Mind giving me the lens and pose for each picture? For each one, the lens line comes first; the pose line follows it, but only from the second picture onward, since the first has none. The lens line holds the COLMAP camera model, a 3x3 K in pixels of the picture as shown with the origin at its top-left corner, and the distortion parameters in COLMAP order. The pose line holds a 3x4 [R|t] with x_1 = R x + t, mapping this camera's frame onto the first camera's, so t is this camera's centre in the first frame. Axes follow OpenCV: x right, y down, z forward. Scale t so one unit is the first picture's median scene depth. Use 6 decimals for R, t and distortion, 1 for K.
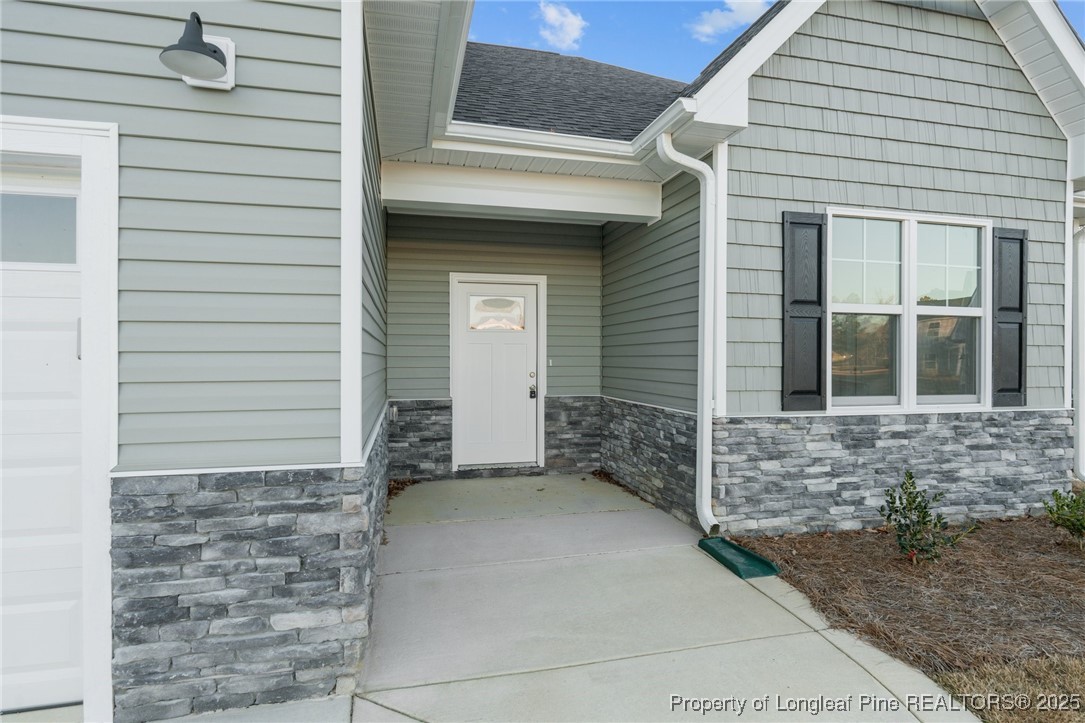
lens RADIAL K [[557.4, 0, 542.5], [0, 557.4, 361.5], [0, 0, 1]] dist [-0.002359, -0.000505]
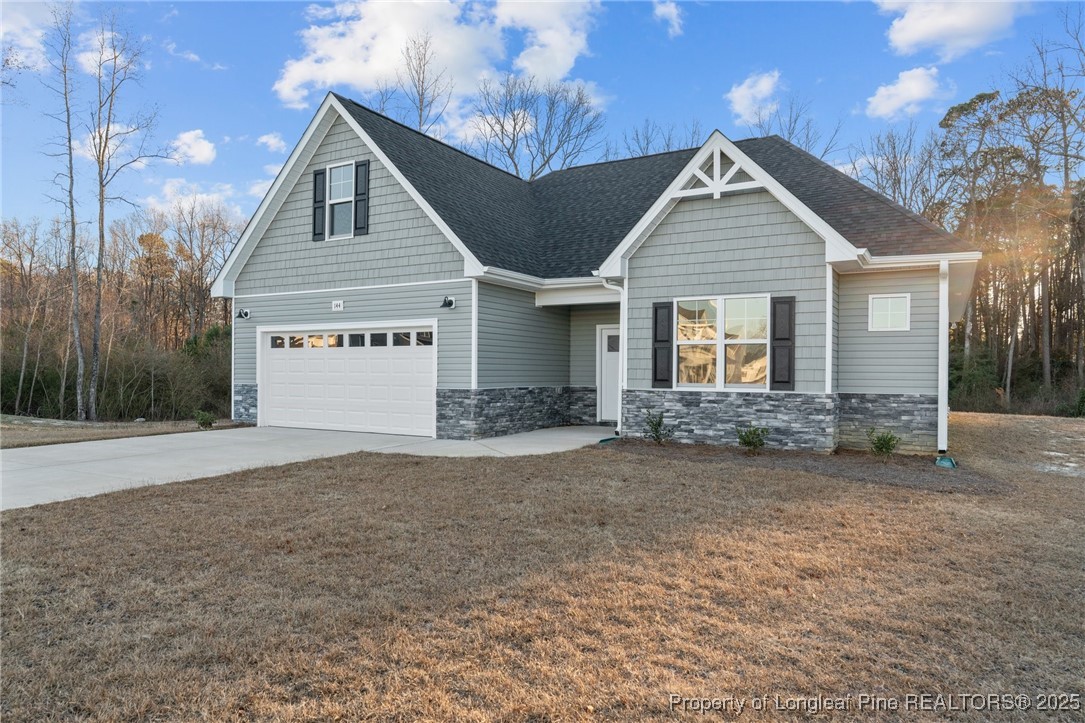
lens RADIAL K [[704.7, 0, 542.5], [0, 704.7, 361.5], [0, 0, 1]] dist [0.001330, 0.000232]
pose [[0.719751, -0.007271, -0.694194, 2.038067], [-0.007953, 0.999793, -0.018718, 0.035487], [0.694187, 0.018994, 0.719544, -1.371461]]
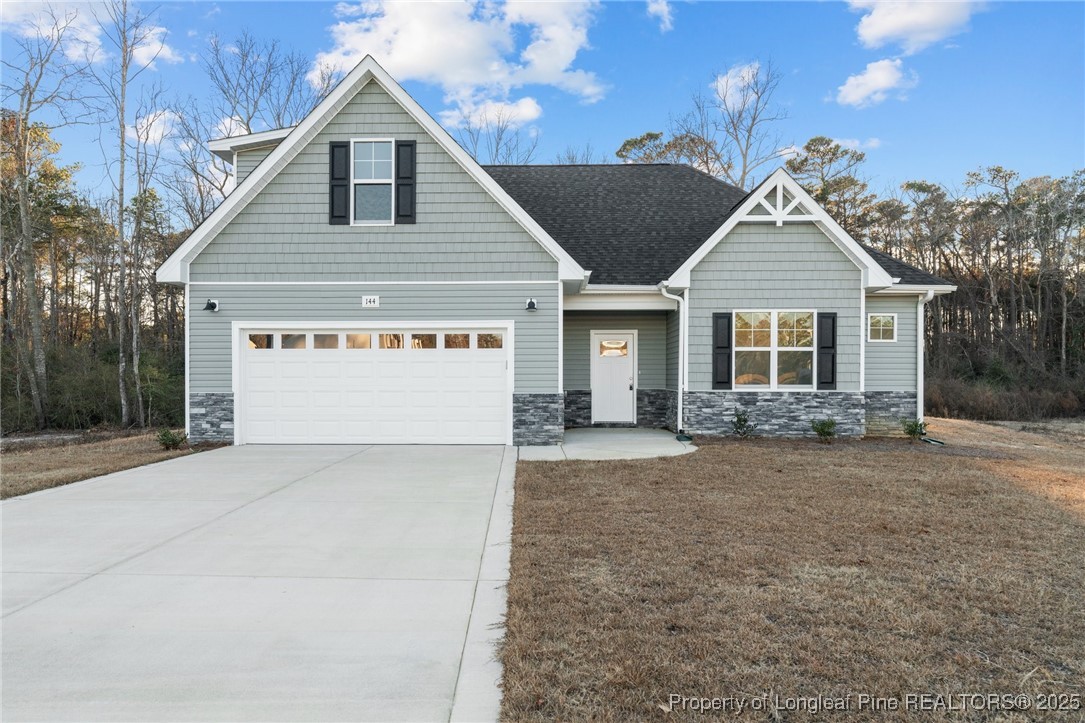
lens RADIAL K [[740.4, 0, 541.1], [0, 740.4, 379.3], [0, 0, 1]] dist [-0.003110, -0.000554]
pose [[0.964437, -0.000802, -0.264312, 0.541958], [0.000399, 0.999999, -0.001577, 0.044313], [0.264312, 0.001415, 0.964436, -2.406866]]
